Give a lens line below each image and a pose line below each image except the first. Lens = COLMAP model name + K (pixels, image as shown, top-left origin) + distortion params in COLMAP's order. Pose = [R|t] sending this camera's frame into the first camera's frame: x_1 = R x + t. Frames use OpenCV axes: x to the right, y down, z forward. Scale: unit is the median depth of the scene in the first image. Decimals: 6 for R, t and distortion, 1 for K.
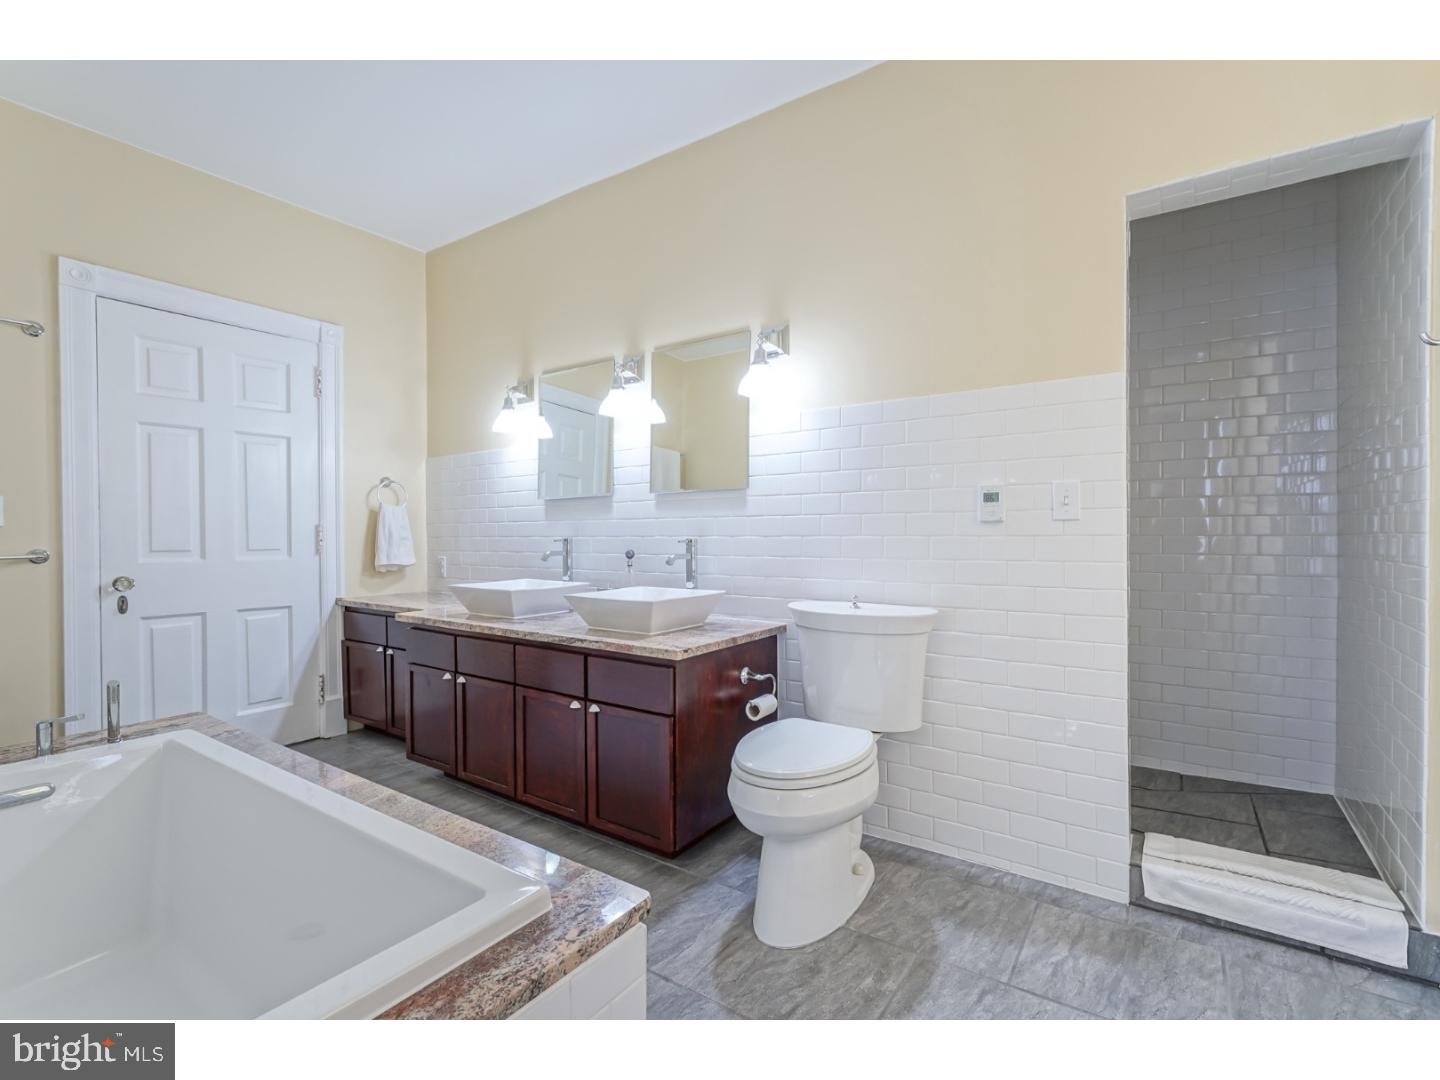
lens RADIAL K [[658.5, 0, 720.3], [0, 658.5, 546.9], [0, 0, 1]] dist [-0.000311, -0.000079]
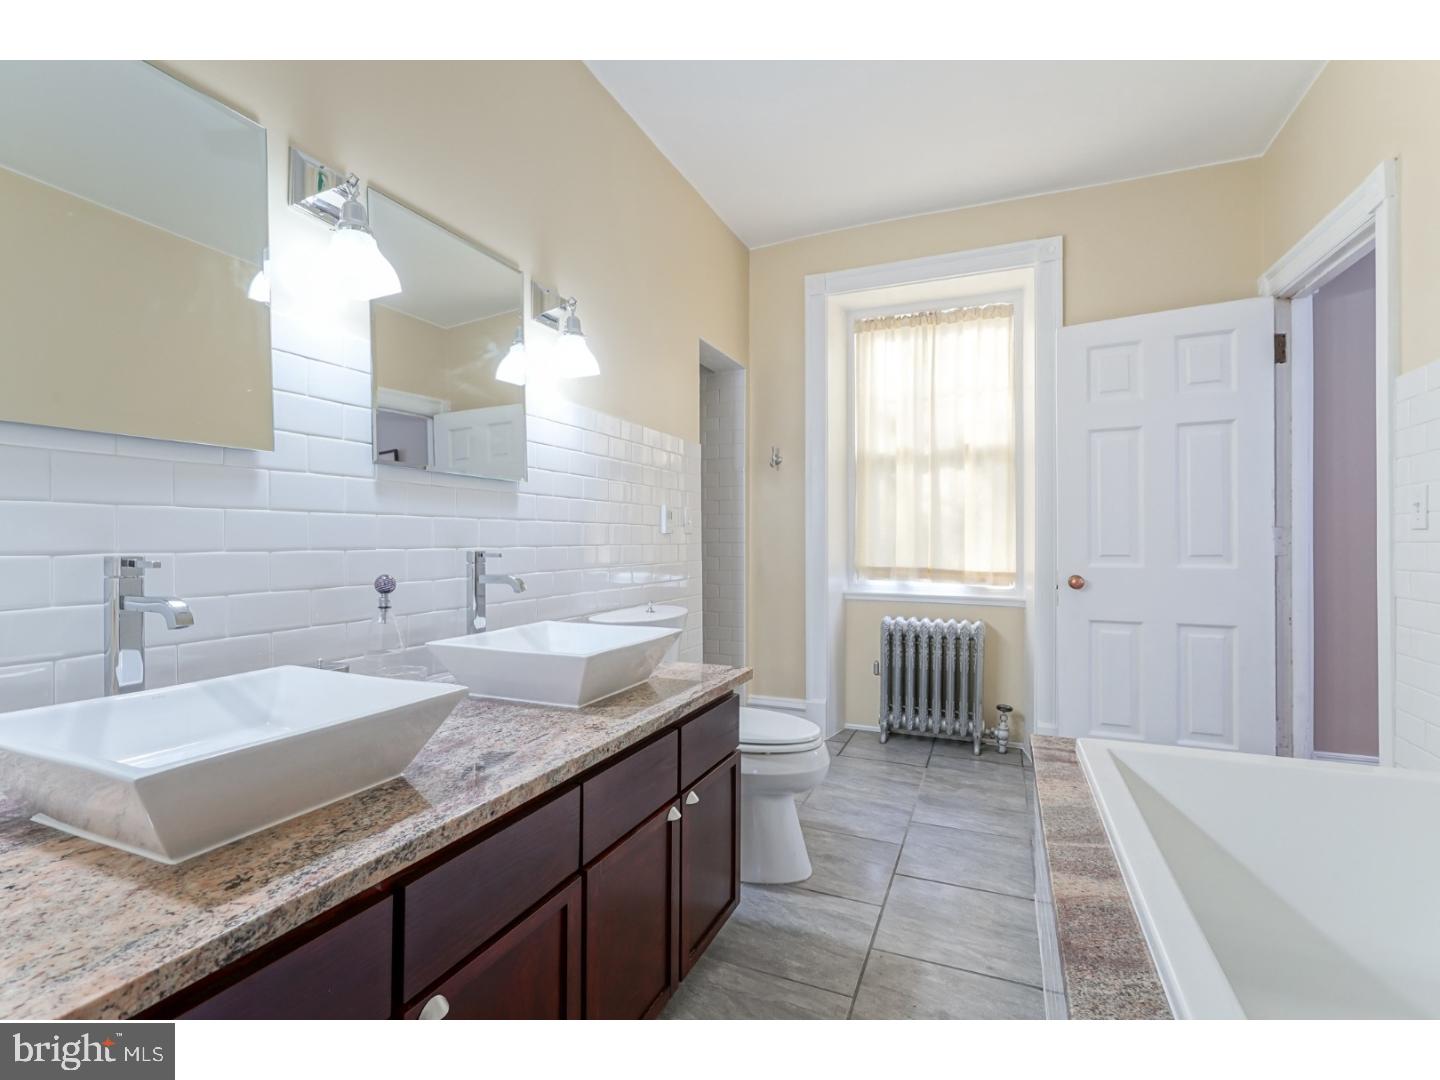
lens RADIAL K [[658.5, 0, 718.9], [0, 658.5, 540.6], [0, 0, 1]] dist [-0.000311, -0.000079]
pose [[-0.204536, -0.006144, 0.978840, -0.730113], [0.007746, 0.999939, 0.007895, -0.026205], [-0.978828, 0.009197, -0.204476, 0.923370]]
